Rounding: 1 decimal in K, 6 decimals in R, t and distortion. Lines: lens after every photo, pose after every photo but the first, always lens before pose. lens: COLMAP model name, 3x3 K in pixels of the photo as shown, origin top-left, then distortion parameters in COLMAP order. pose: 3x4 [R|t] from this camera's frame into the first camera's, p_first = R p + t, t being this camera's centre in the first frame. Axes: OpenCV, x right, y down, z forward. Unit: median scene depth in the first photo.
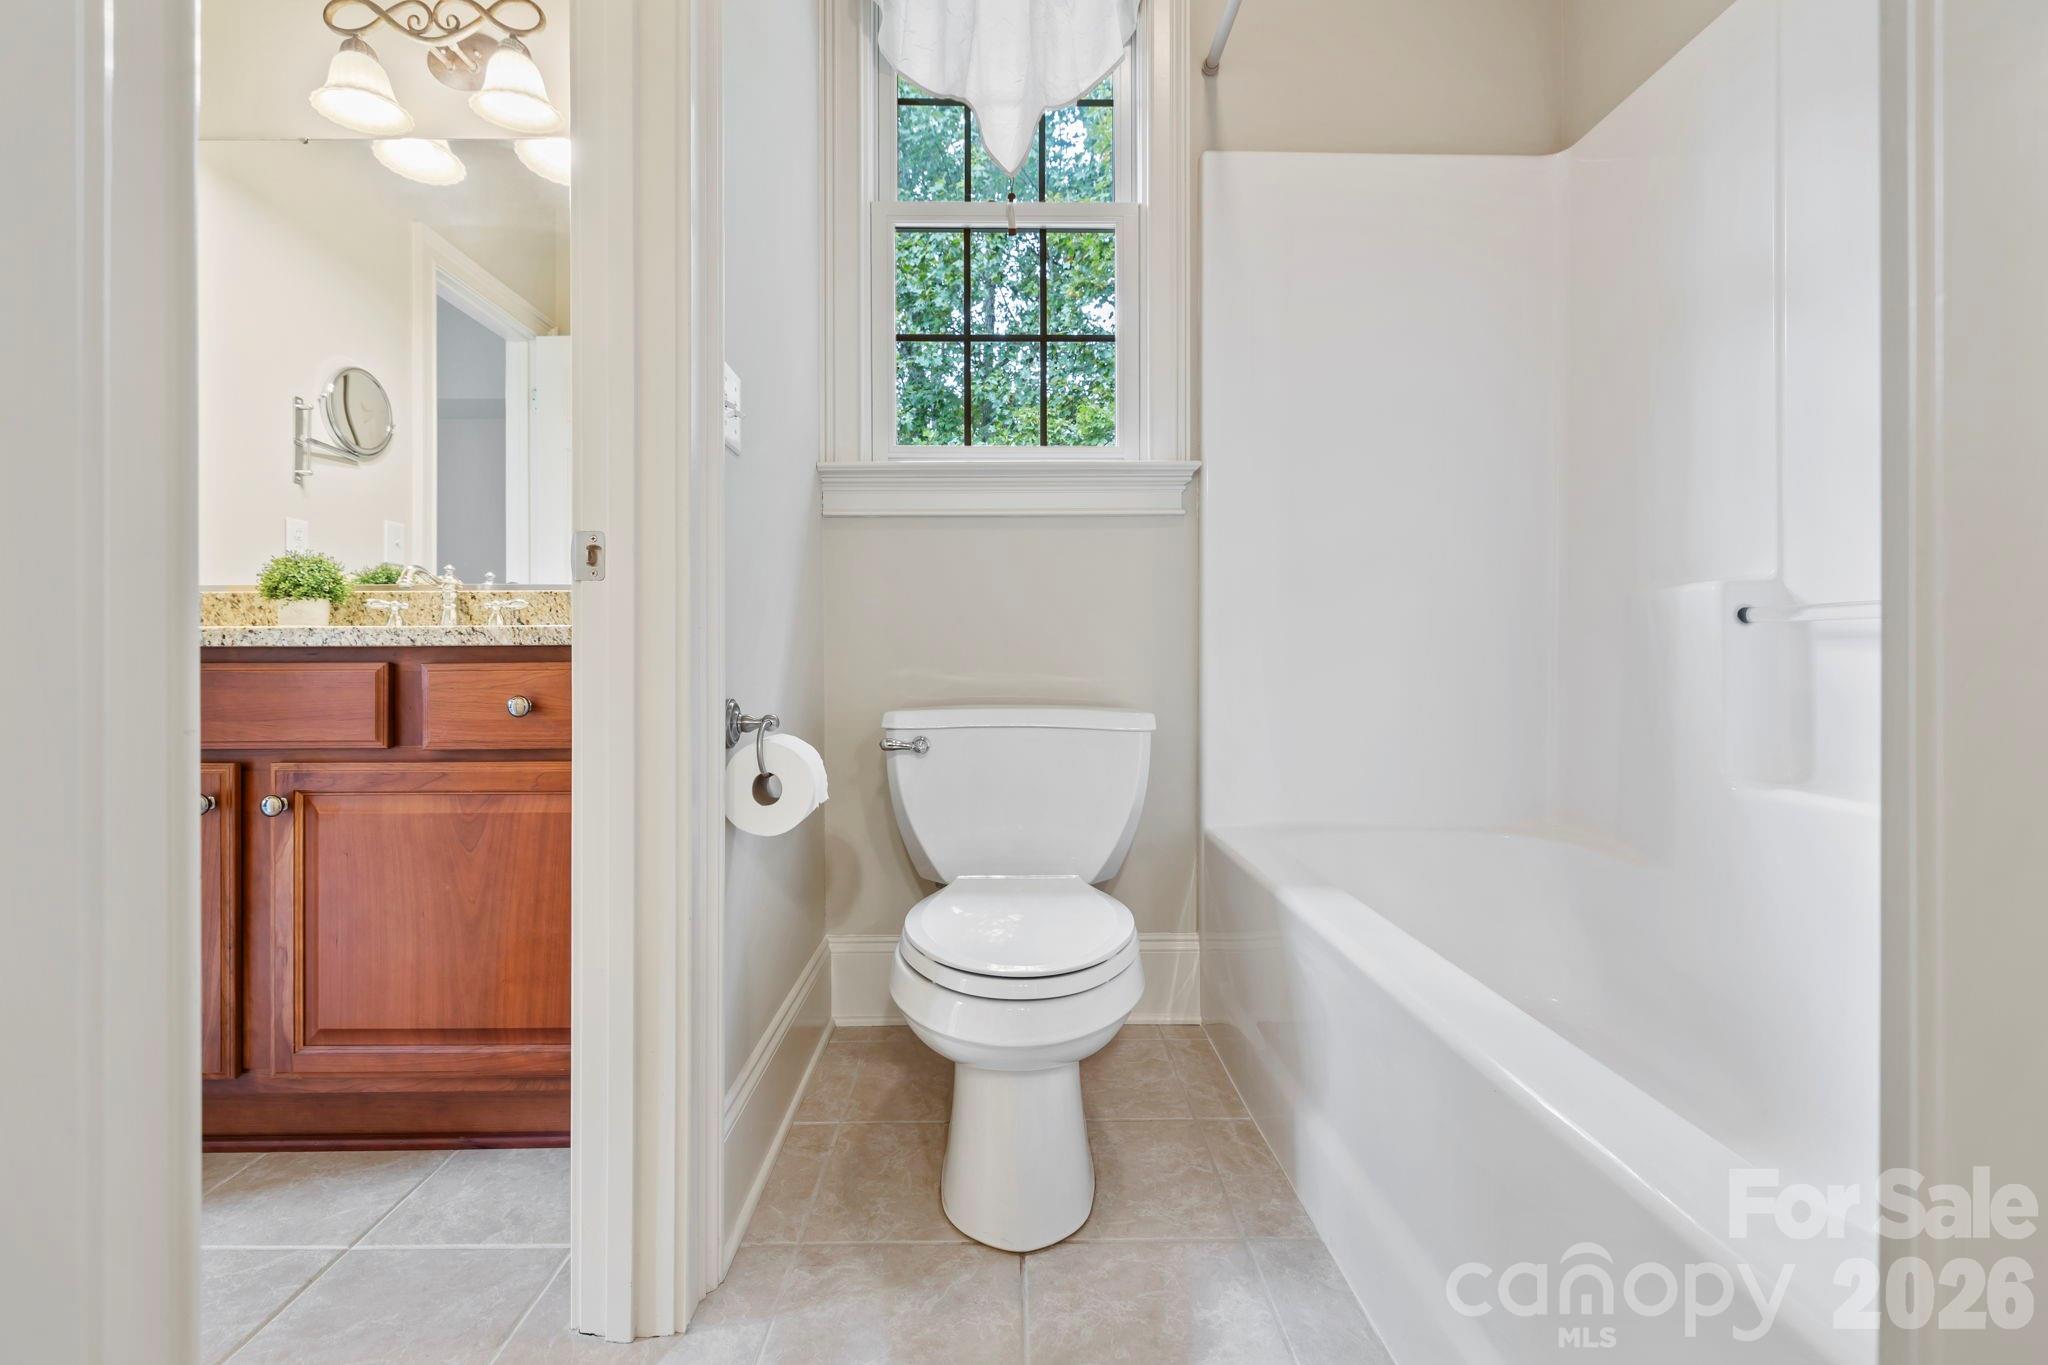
lens RADIAL K [[877.5, 0, 1010.9], [0, 877.5, 670.2], [0, 0, 1]] dist [-0.000385, 0.000047]
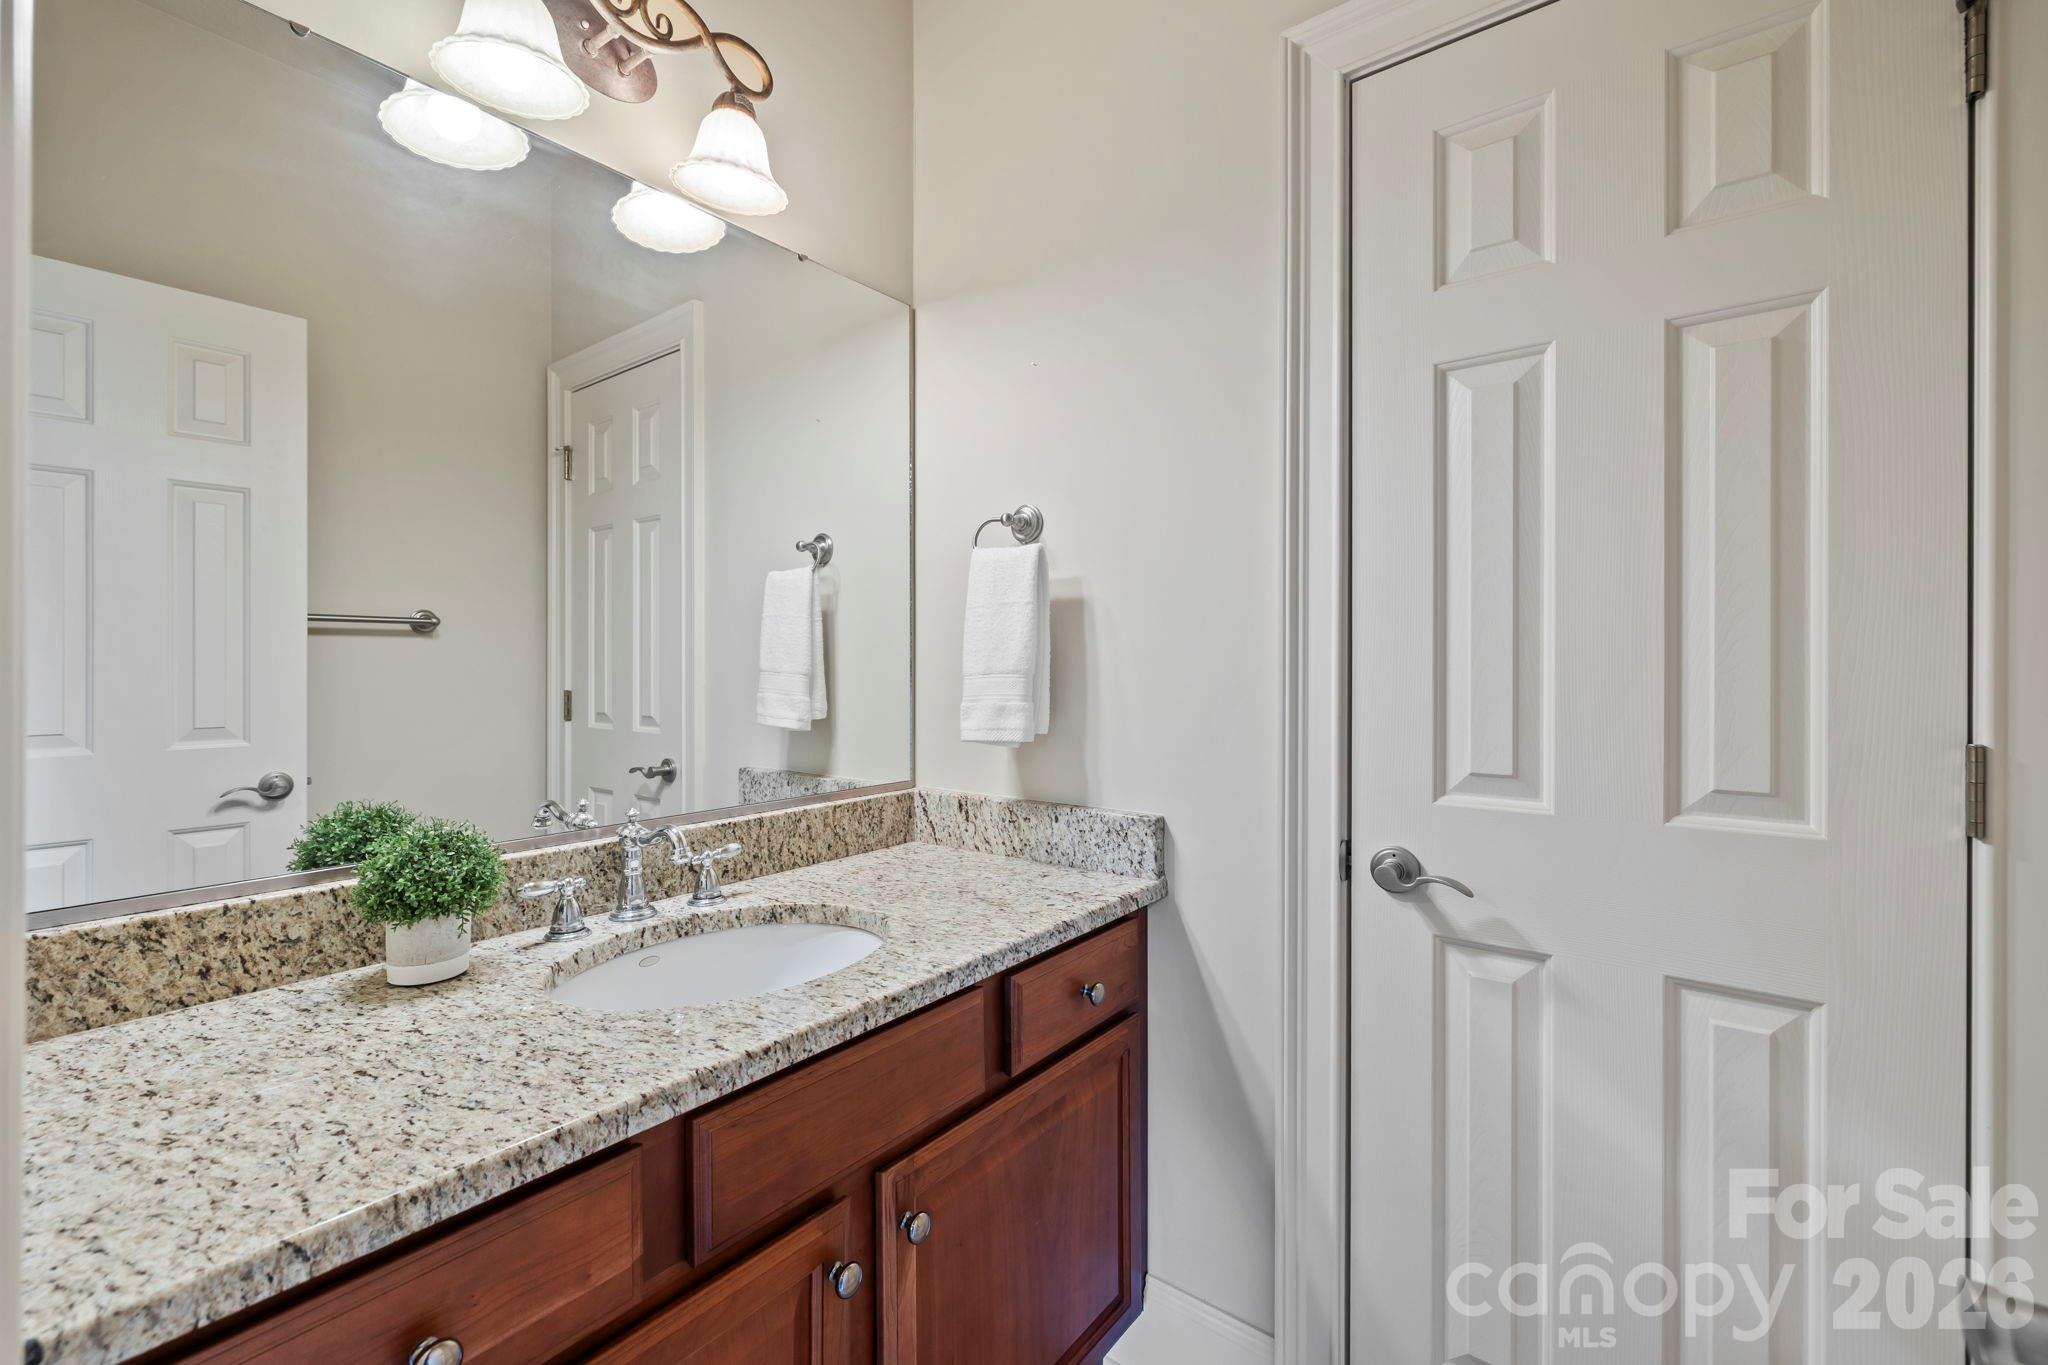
lens RADIAL K [[877.5, 0, 1010.9], [0, 877.5, 670.2], [0, 0, 1]] dist [-0.000385, 0.000047]
pose [[0.618183, -0.003113, 0.786028, -1.004006], [0.004354, 0.999990, 0.000537, -0.228440], [-0.786022, 0.003090, 0.618190, 0.355374]]
